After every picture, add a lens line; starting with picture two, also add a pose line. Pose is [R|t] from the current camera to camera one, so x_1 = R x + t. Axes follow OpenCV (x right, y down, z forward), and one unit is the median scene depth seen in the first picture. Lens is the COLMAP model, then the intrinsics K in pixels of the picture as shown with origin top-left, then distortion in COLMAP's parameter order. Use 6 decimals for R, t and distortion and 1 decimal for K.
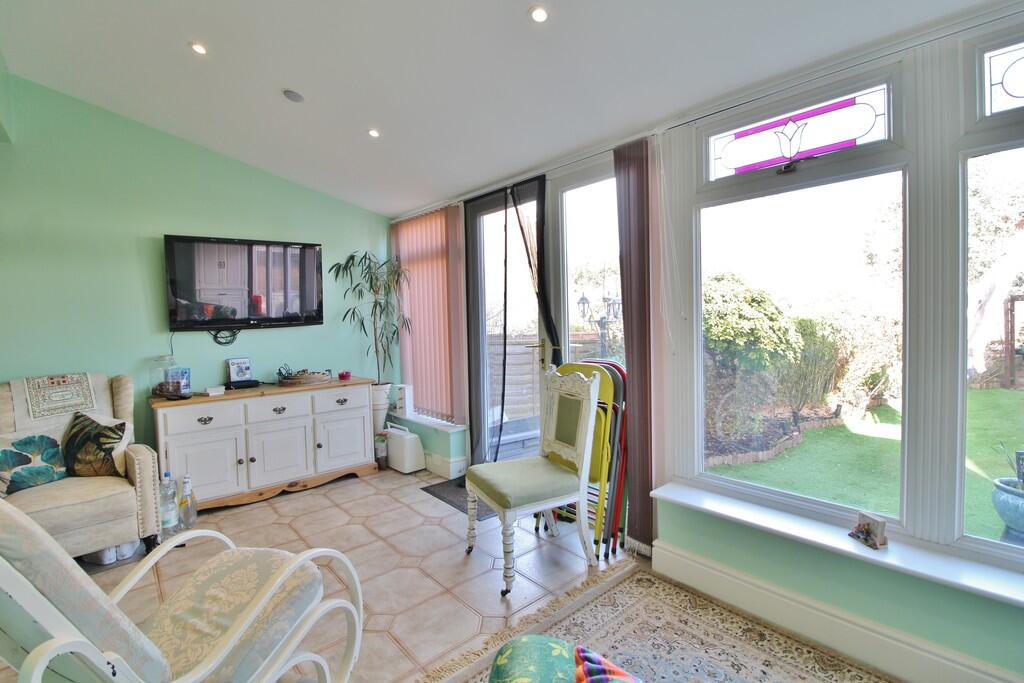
lens RADIAL K [[470.3, 0, 516.5], [0, 470.3, 338.3], [0, 0, 1]] dist [-0.011120, -0.006225]
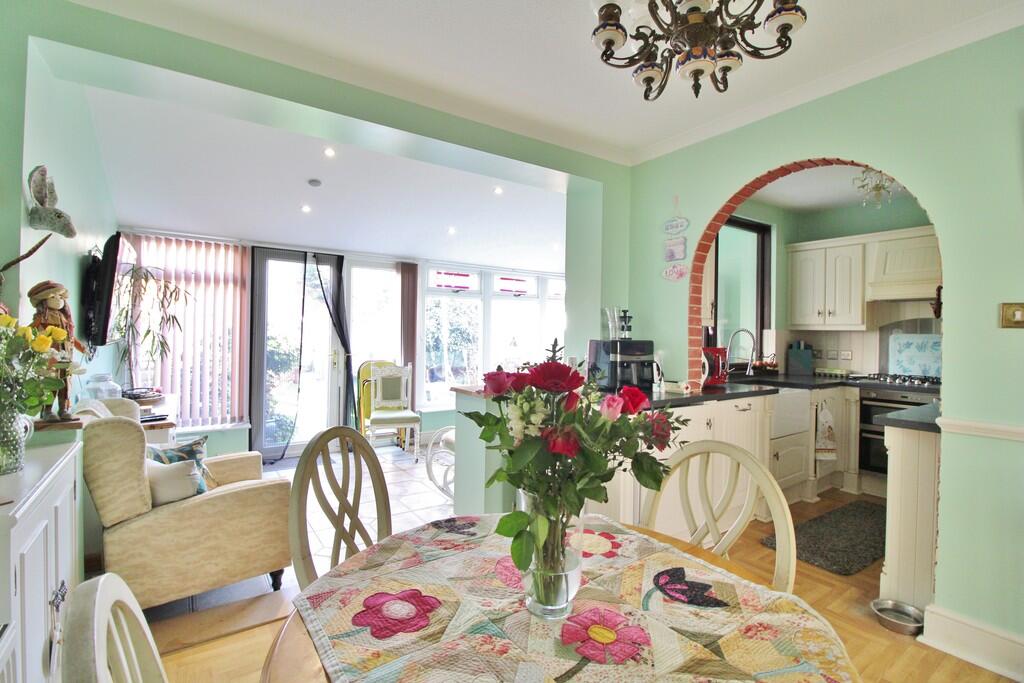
lens RADIAL K [[470.3, 0, 504.2], [0, 470.3, 333.5], [0, 0, 1]] dist [-0.011120, -0.006225]
pose [[0.124521, 0.026500, 0.991863, -1.530569], [0.029989, 0.999086, -0.030458, 0.010256], [-0.991764, 0.033538, 0.123612, 0.202379]]
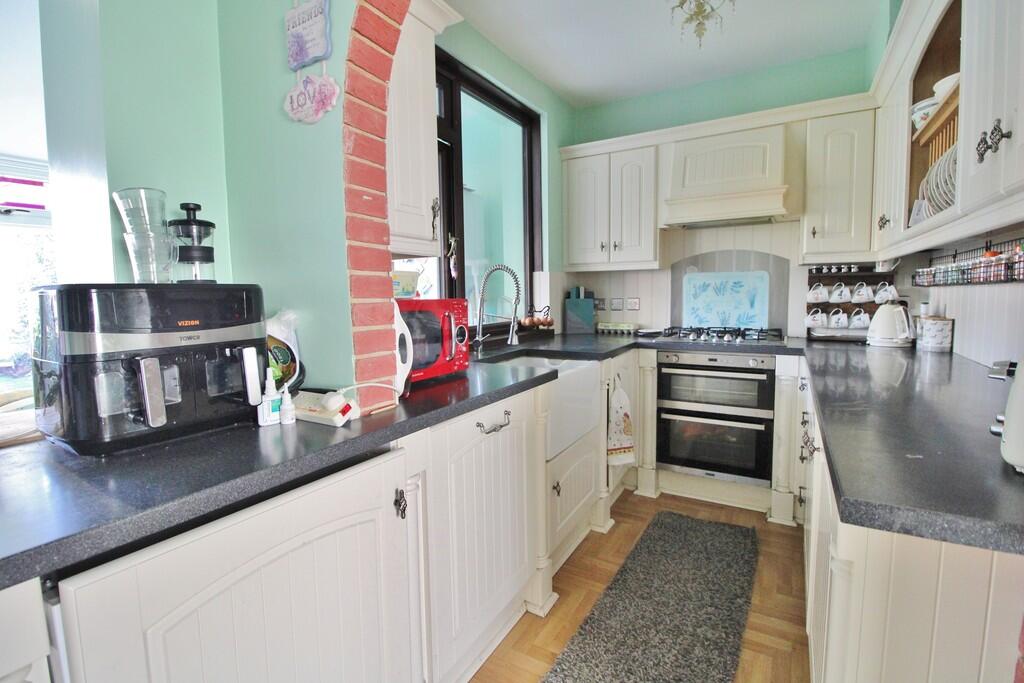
lens RADIAL K [[470.3, 0, 504.4], [0, 470.3, 332.8], [0, 0, 1]] dist [-0.011120, -0.006225]
pose [[-0.302655, -0.051701, 0.951697, -0.928013], [0.070225, 0.994604, 0.076365, 0.026988], [-0.950510, 0.089945, -0.297391, -0.048228]]
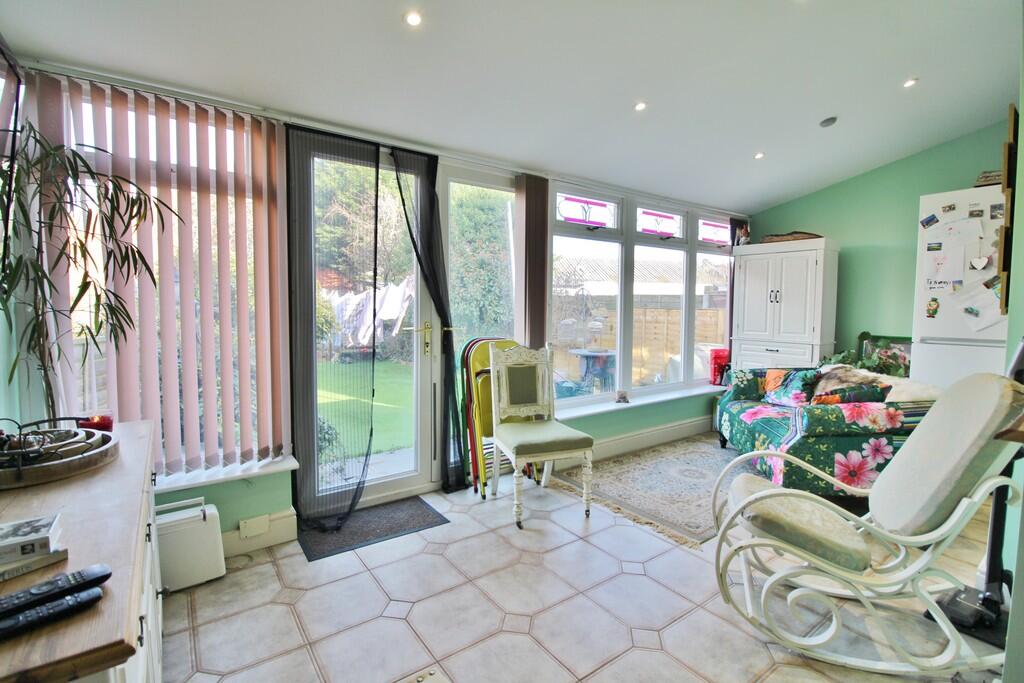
lens RADIAL K [[470.3, 0, 502.1], [0, 470.3, 334.5], [0, 0, 1]] dist [-0.011120, -0.006225]
pose [[0.100465, -0.038219, 0.994206, -0.904982], [0.037534, 0.998696, 0.034598, -0.000487], [-0.994232, 0.033841, 0.101769, 0.752765]]
